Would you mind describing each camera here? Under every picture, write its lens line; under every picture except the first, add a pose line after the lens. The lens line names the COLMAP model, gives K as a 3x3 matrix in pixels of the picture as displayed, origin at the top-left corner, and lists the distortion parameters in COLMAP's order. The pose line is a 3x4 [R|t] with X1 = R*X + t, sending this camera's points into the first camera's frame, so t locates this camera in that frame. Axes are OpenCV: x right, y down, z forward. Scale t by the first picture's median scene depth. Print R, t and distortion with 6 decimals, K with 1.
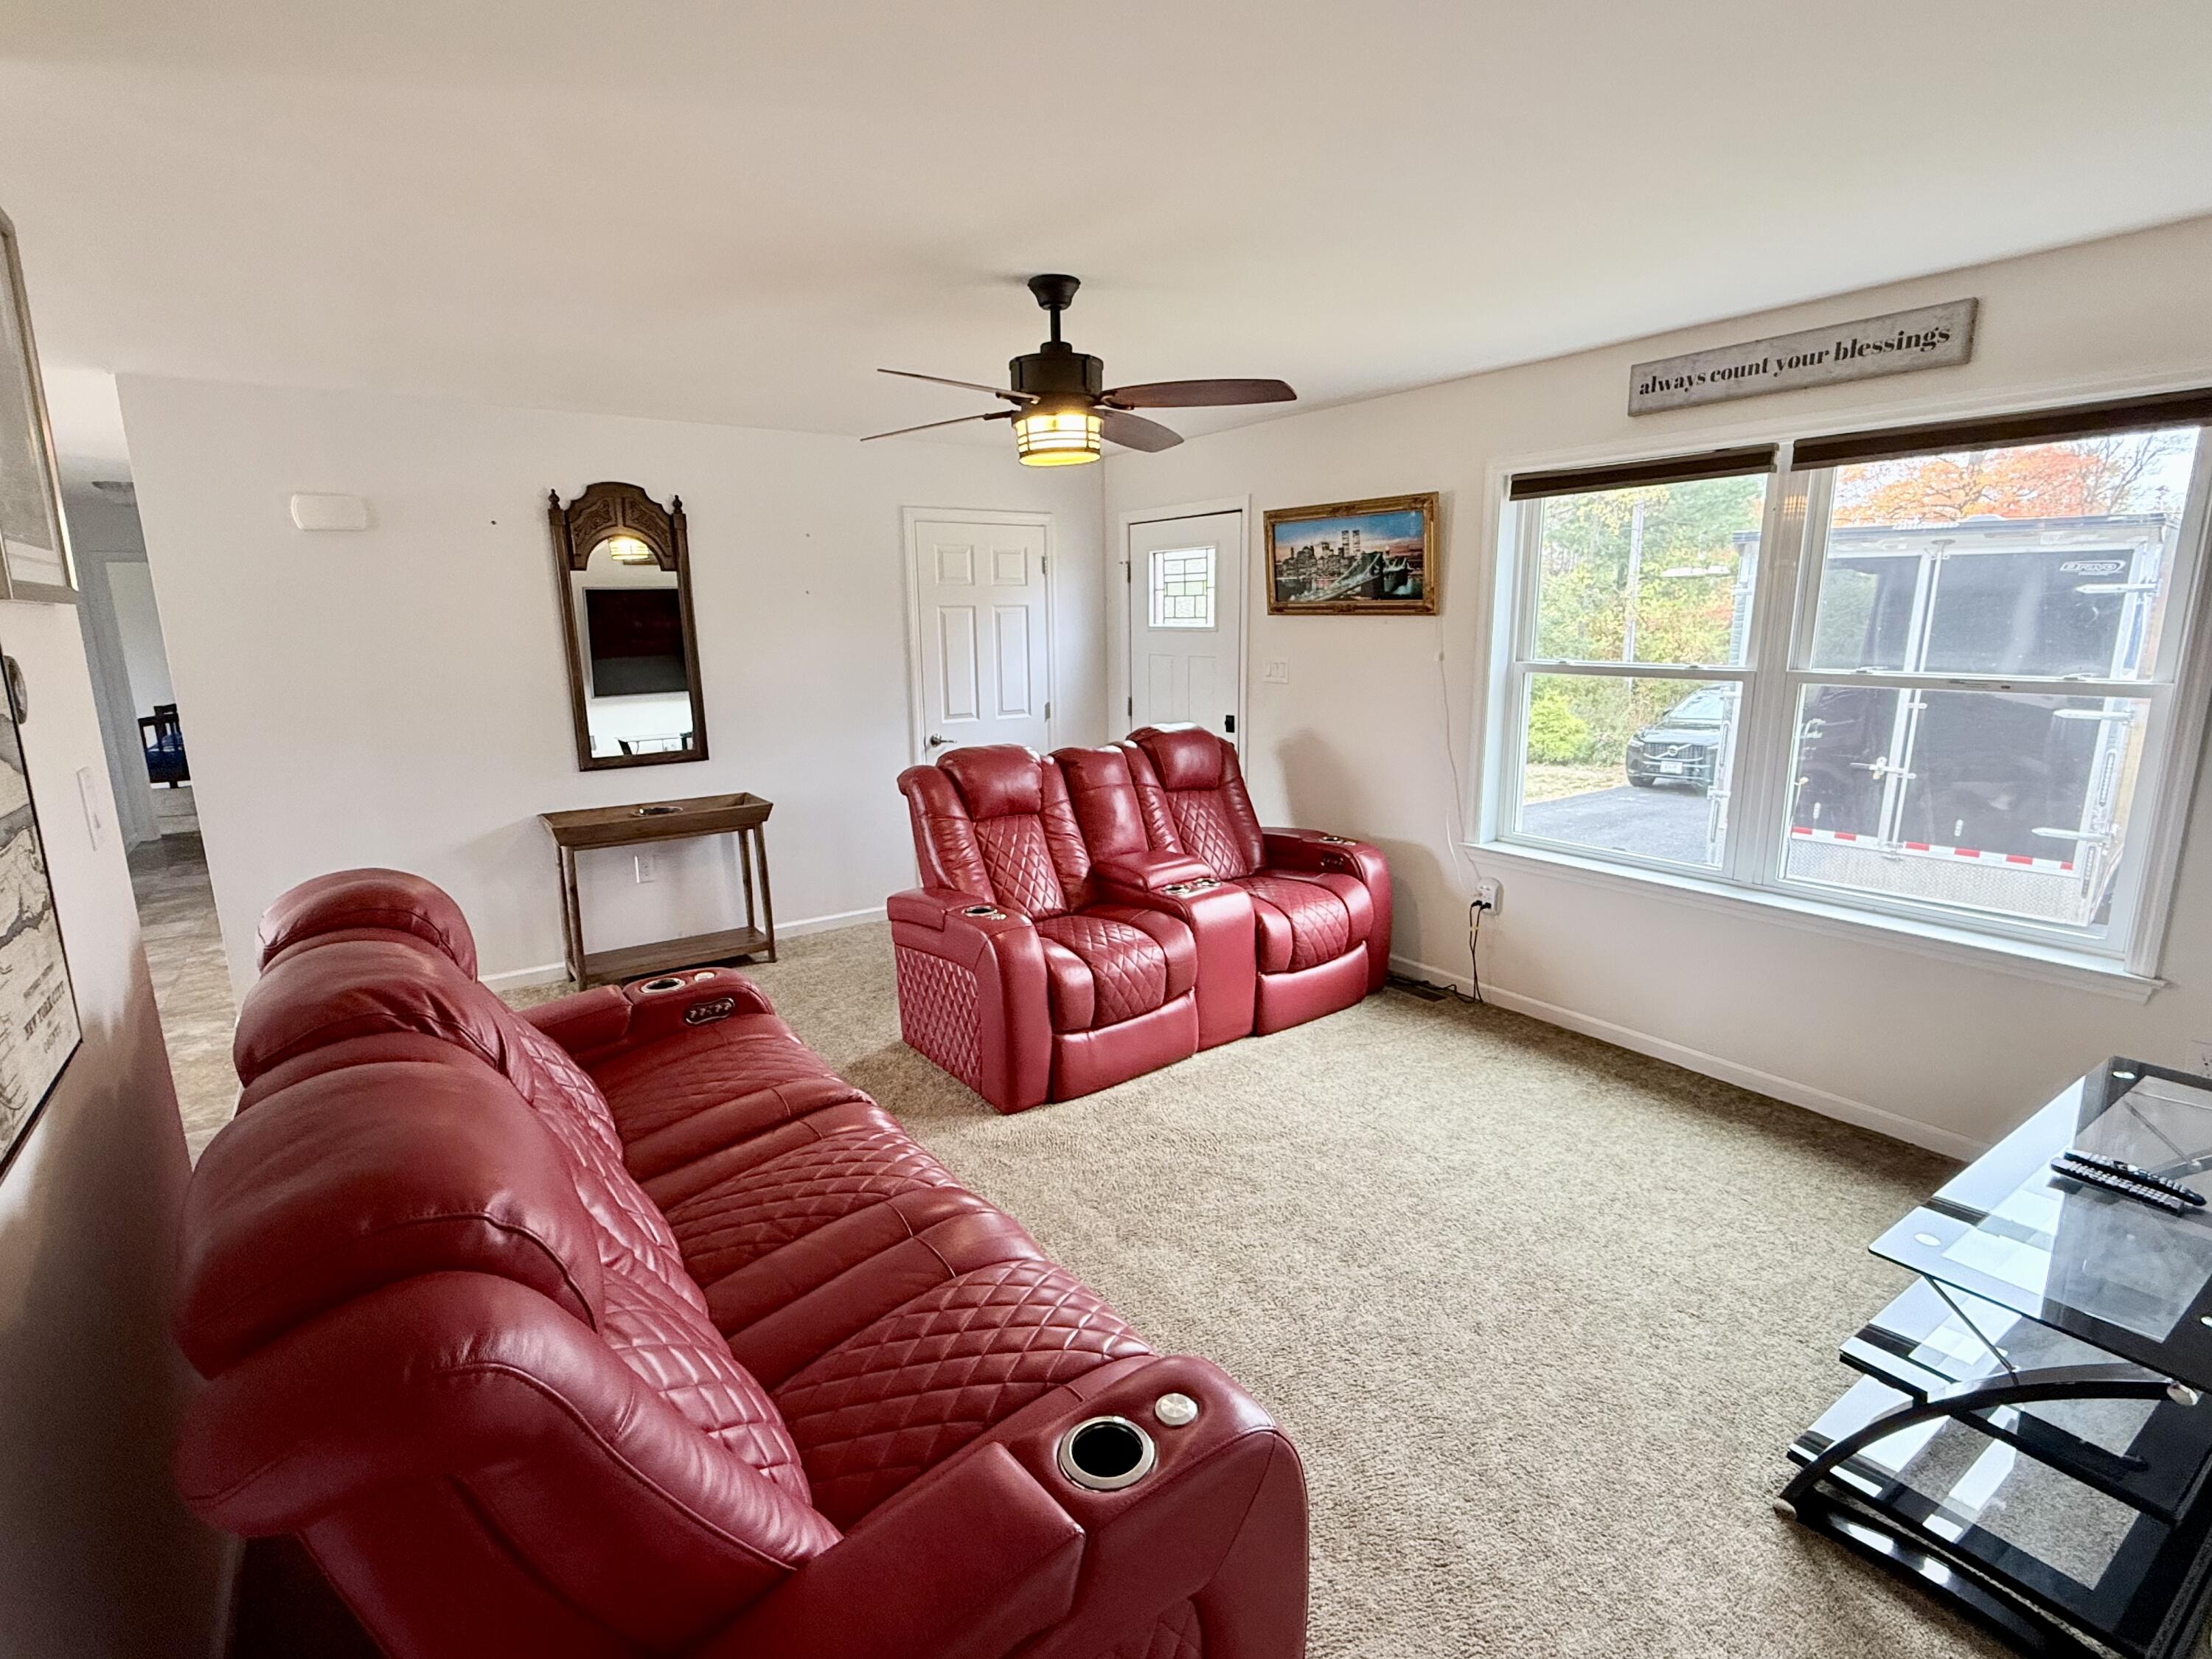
lens RADIAL K [[1061.9, 0, 1107.0], [0, 1061.9, 835.8], [0, 0, 1]] dist [0.006024, -0.003080]
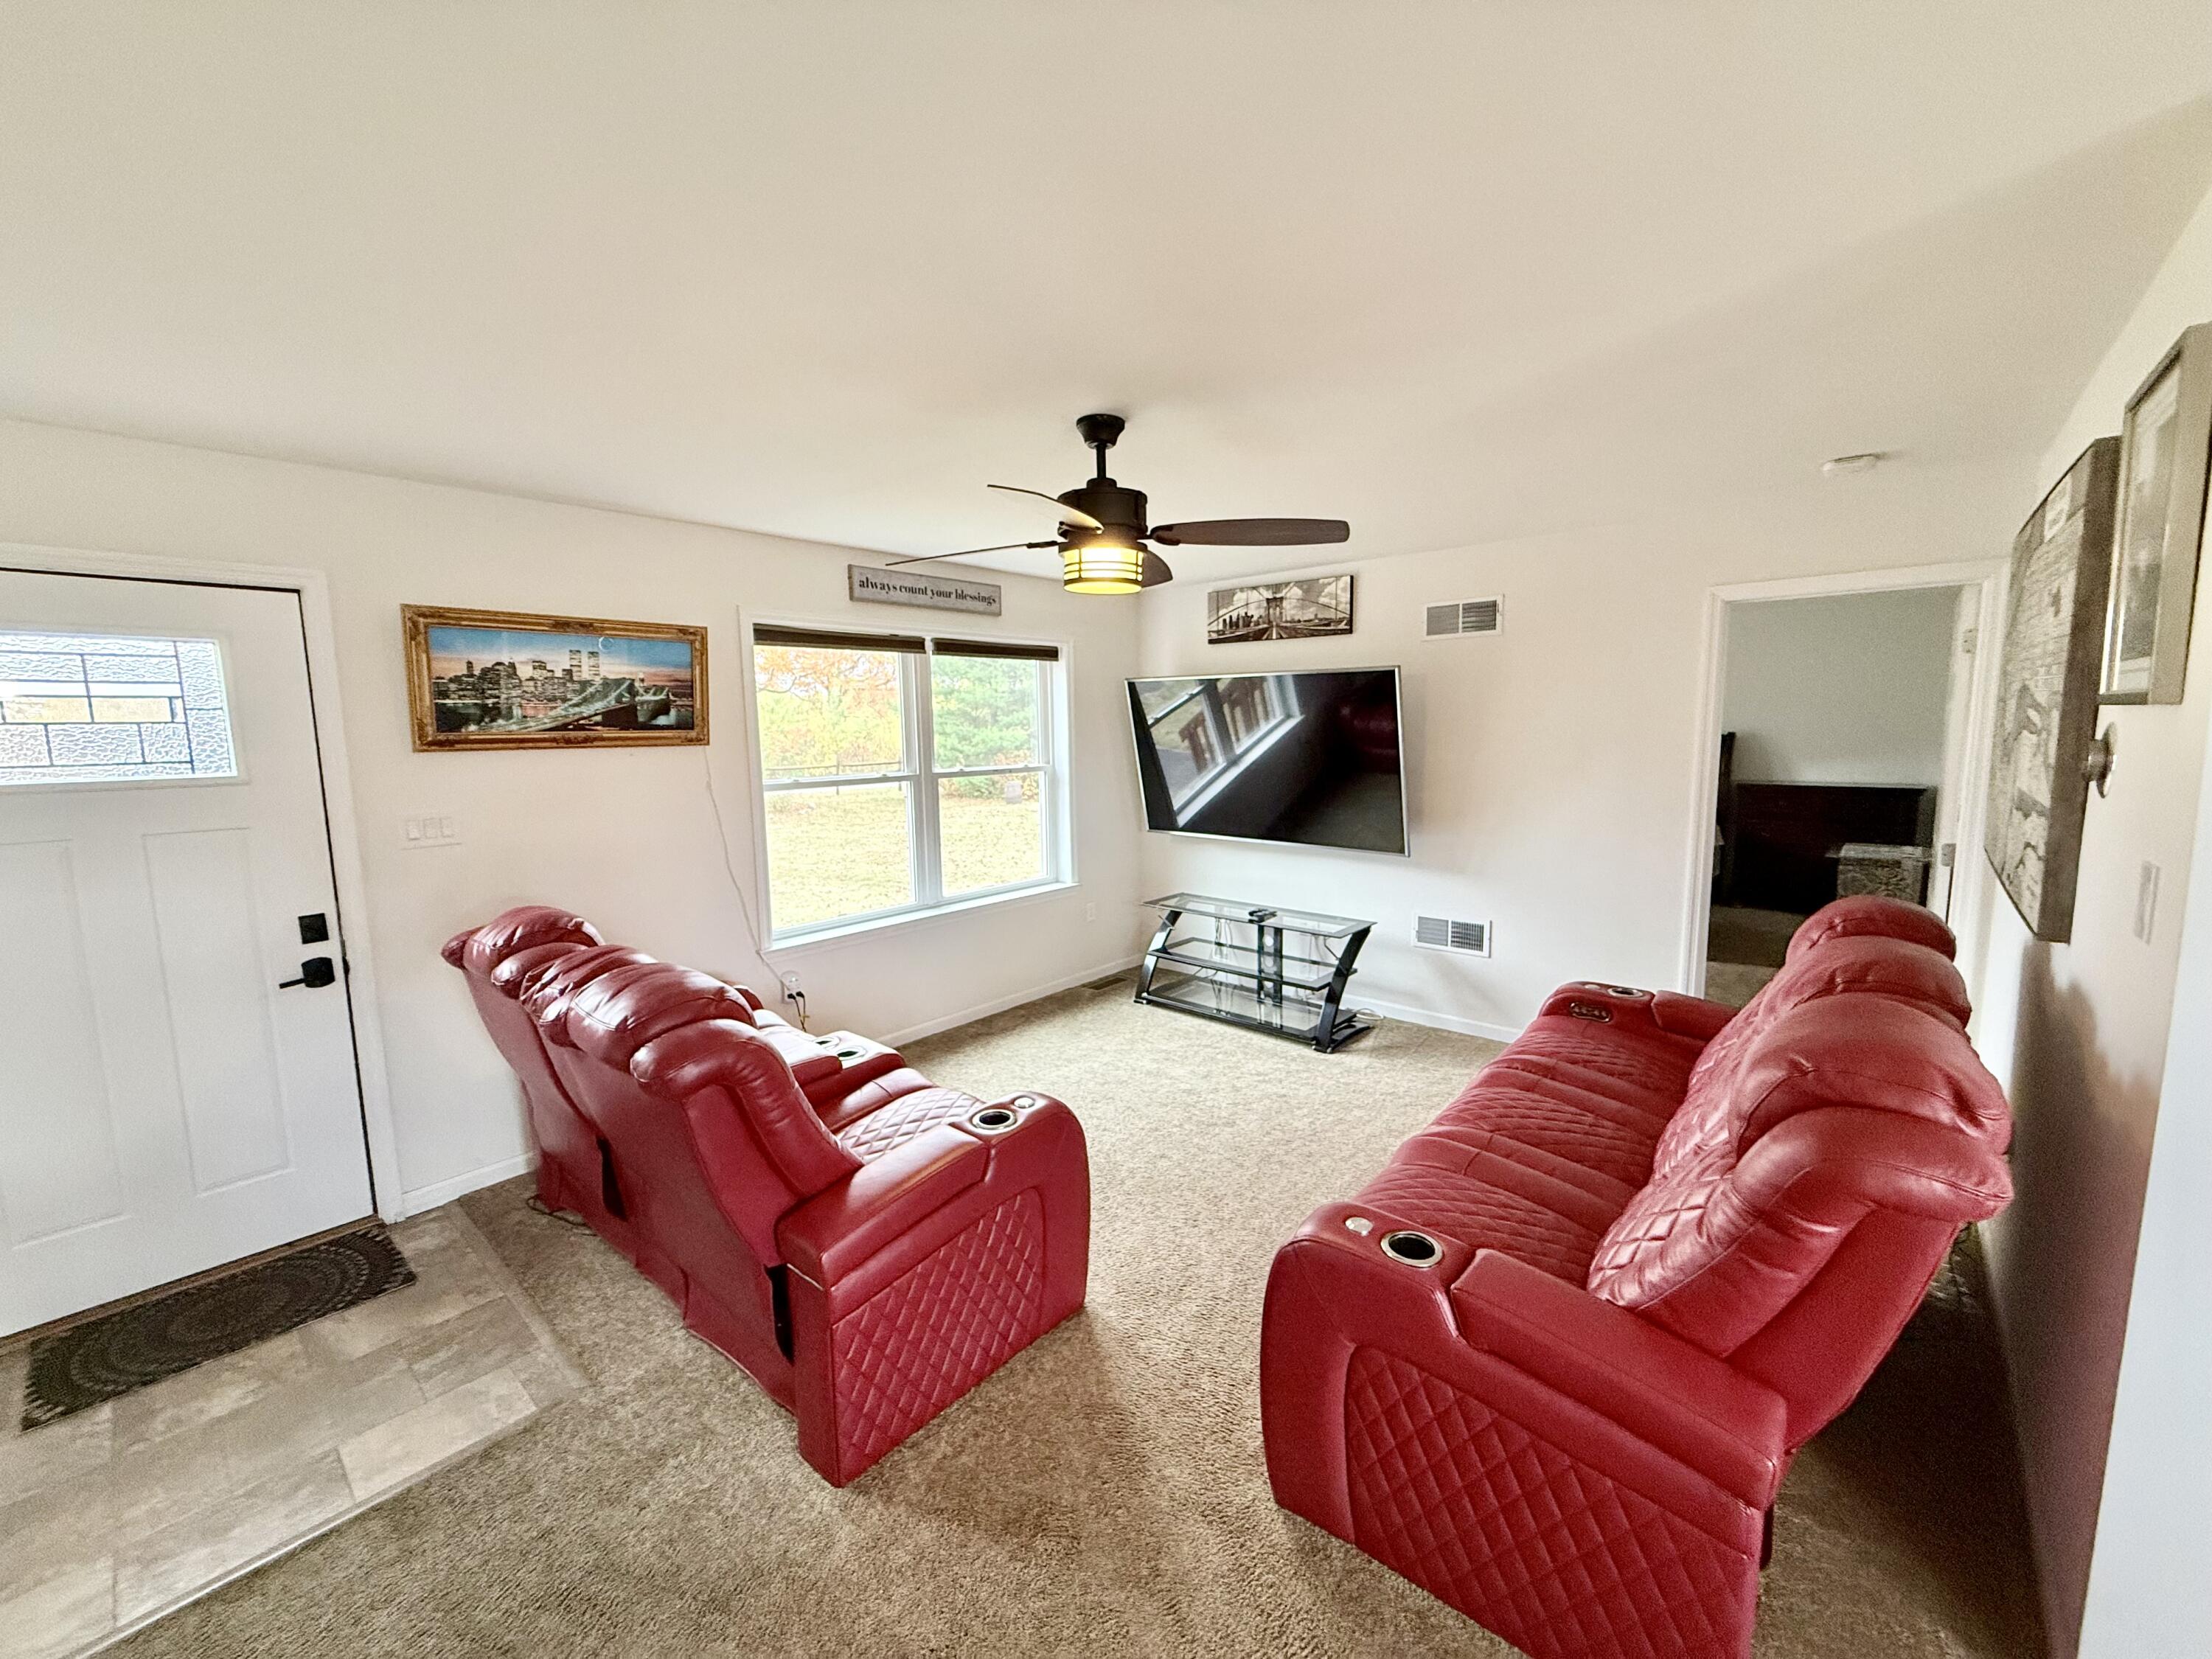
lens RADIAL K [[882.6, 0, 1103.8], [0, 882.6, 821.6], [0, 0, 1]] dist [0.002280, 0.000243]
pose [[-0.230521, -0.100065, 0.967909, -0.593141], [0.213077, 0.965367, 0.150549, -0.178901], [-0.949452, 0.240944, -0.201216, 0.808572]]
